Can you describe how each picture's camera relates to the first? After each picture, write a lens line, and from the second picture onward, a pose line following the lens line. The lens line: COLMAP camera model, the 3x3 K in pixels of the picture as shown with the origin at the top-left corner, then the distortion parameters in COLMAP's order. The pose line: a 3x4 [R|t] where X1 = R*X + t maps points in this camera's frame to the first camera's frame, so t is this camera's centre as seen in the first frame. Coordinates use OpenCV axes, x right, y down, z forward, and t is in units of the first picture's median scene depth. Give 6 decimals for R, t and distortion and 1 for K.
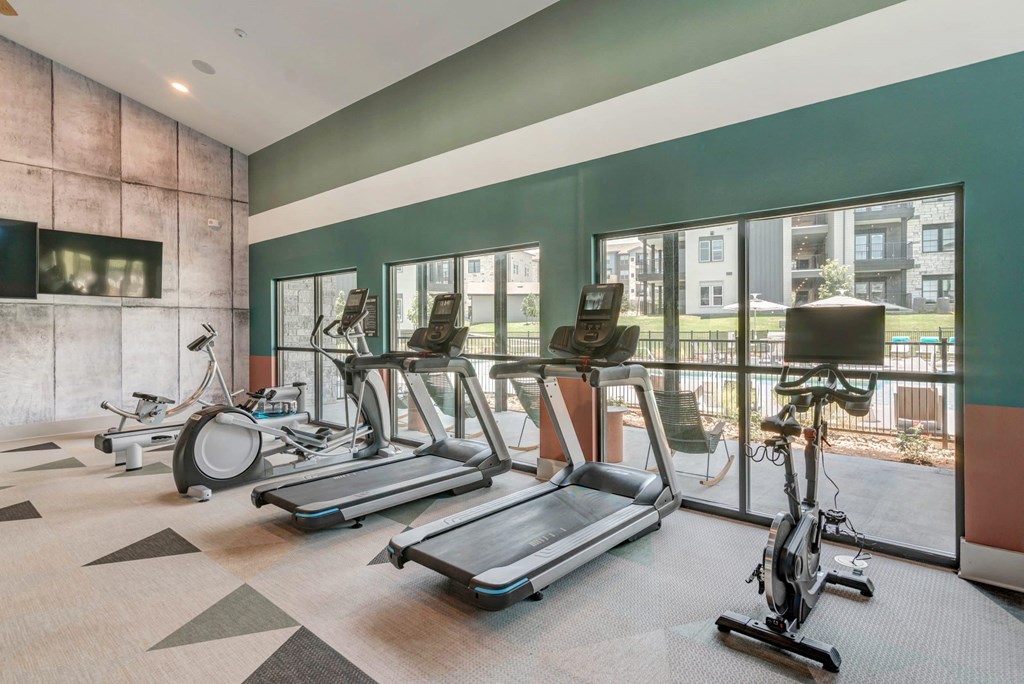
lens RADIAL K [[508.7, 0, 509.1], [0, 508.7, 334.0], [0, 0, 1]] dist [-0.000862, -0.000968]
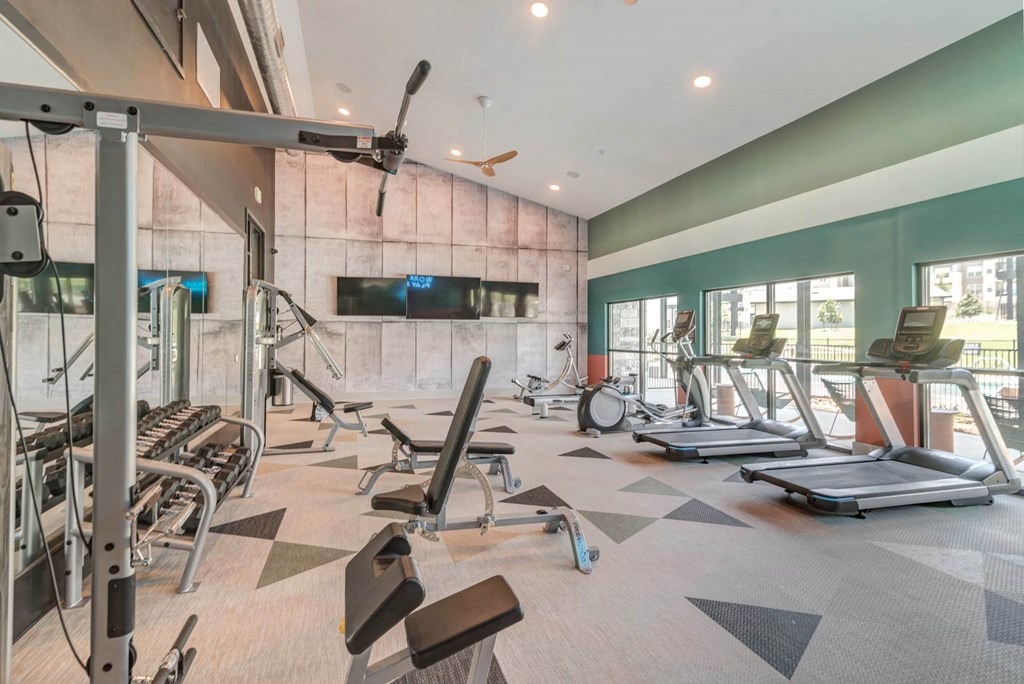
lens RADIAL K [[394.8, 0, 511.2], [0, 394.8, 335.5], [0, 0, 1]] dist [0.010191, -0.000014]
pose [[0.805064, -0.000308, -0.593188, -0.039443], [-0.006328, 0.999939, -0.009107, -0.005856], [0.593154, 0.011085, 0.805013, -0.294506]]
